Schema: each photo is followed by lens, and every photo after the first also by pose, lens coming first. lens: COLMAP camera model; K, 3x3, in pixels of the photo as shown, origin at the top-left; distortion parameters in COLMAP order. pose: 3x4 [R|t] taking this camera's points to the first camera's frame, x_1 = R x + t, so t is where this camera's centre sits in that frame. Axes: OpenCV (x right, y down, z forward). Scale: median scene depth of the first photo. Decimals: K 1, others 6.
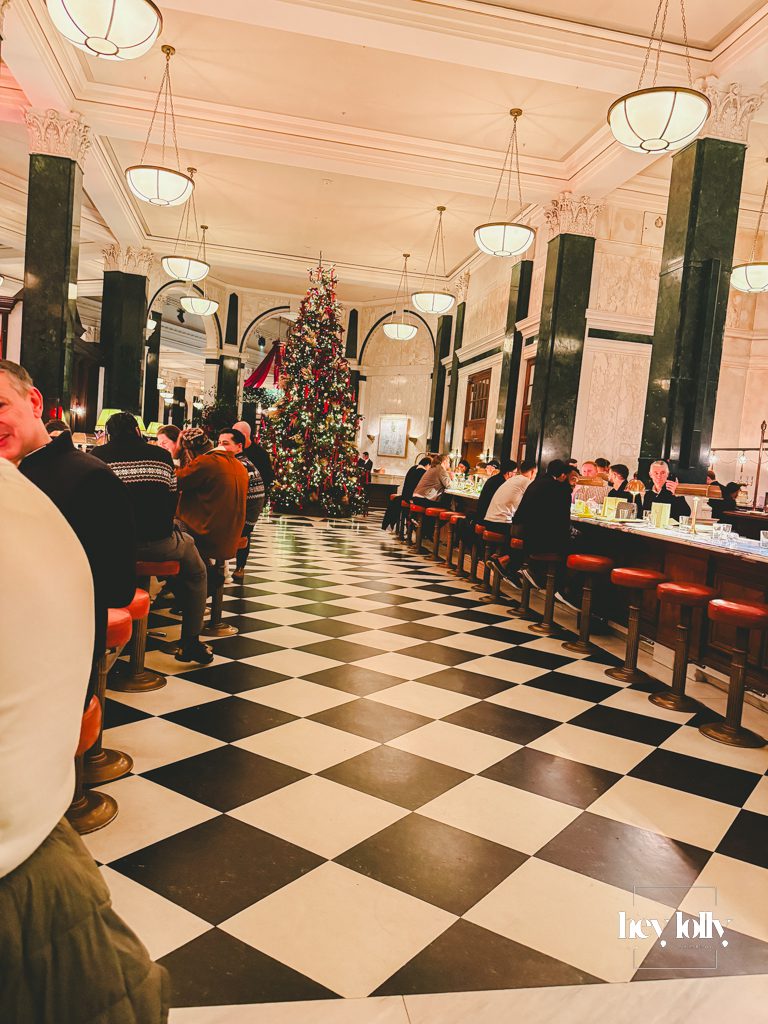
lens RADIAL K [[727.3, 0, 382.8], [0, 727.3, 520.4], [0, 0, 1]] dist [0.023792, -0.020899]
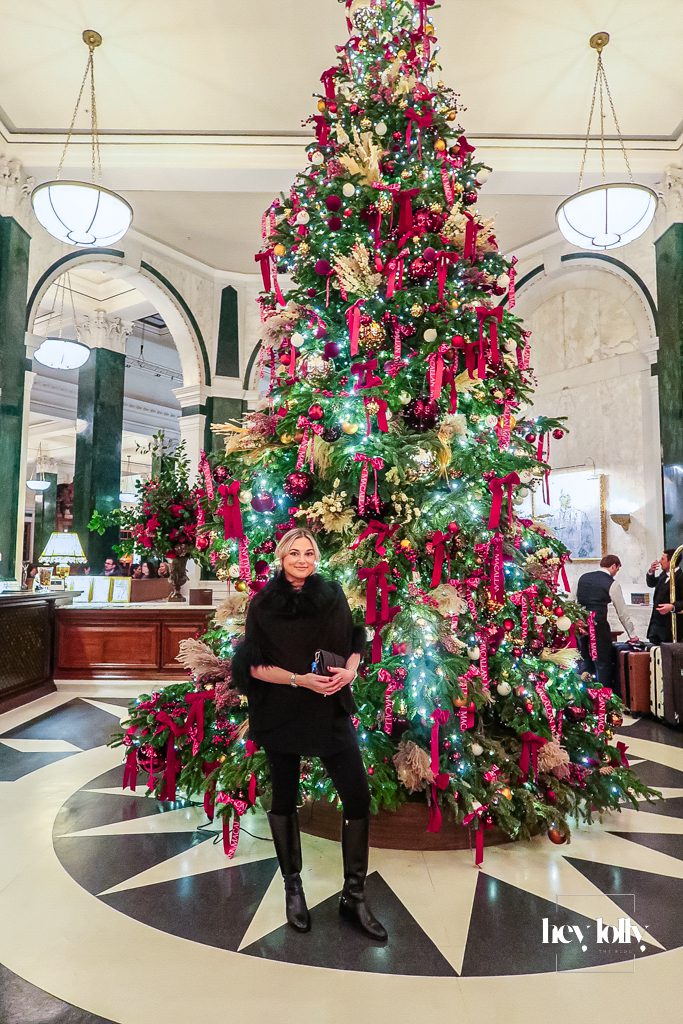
lens RADIAL K [[706.5, 0, 339.8], [0, 706.5, 516.3], [0, 0, 1]] dist [0.008151, 0.001325]
pose [[0.981968, -0.090831, -0.165798, -0.072625], [0.062415, 0.983605, -0.169194, -0.068758], [0.178448, 0.155794, 0.971537, 0.747418]]
